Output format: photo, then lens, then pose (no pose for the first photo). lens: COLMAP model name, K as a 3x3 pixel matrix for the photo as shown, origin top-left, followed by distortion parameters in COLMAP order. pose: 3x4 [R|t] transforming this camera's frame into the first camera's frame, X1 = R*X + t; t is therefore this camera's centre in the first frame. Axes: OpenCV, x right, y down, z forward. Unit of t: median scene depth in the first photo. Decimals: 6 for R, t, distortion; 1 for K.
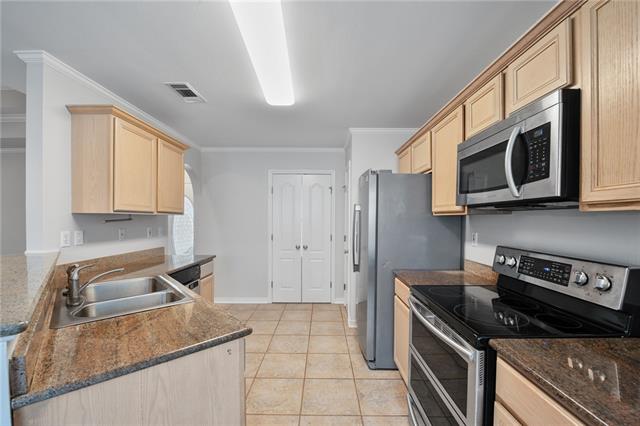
lens RADIAL K [[265.2, 0, 317.1], [0, 265.2, 222.8], [0, 0, 1]] dist [-0.011961, -0.000481]
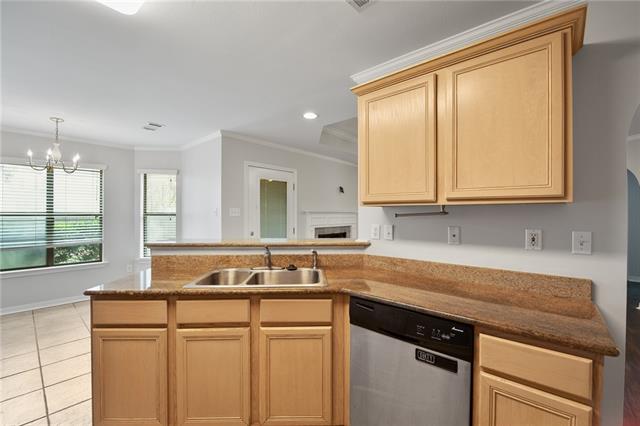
lens RADIAL K [[265.2, 0, 316.7], [0, 265.2, 214.8], [0, 0, 1]] dist [-0.011961, -0.000481]
pose [[-0.650910, 0.002254, -0.759152, 0.005655], [-0.008853, 0.999905, 0.010559, -0.014077], [0.759104, 0.013594, -0.650828, 1.324488]]
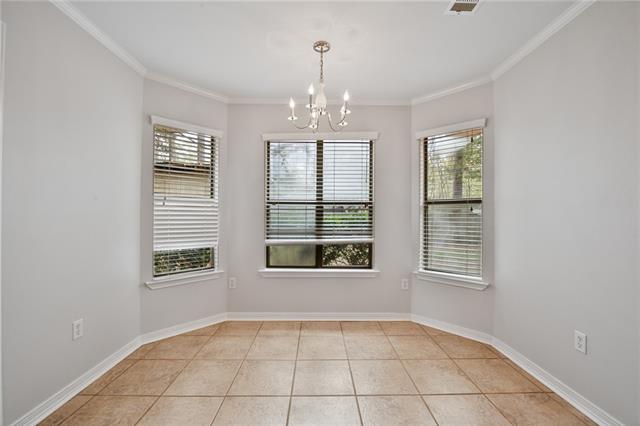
lens RADIAL K [[265.2, 0, 320.5], [0, 265.2, 215.6], [0, 0, 1]] dist [-0.011961, -0.000481]
pose [[-0.999696, -0.005319, -0.024083, -0.057501], [-0.005474, 0.999965, 0.006357, 0.027211], [0.024049, 0.006486, -0.999690, 0.836621]]
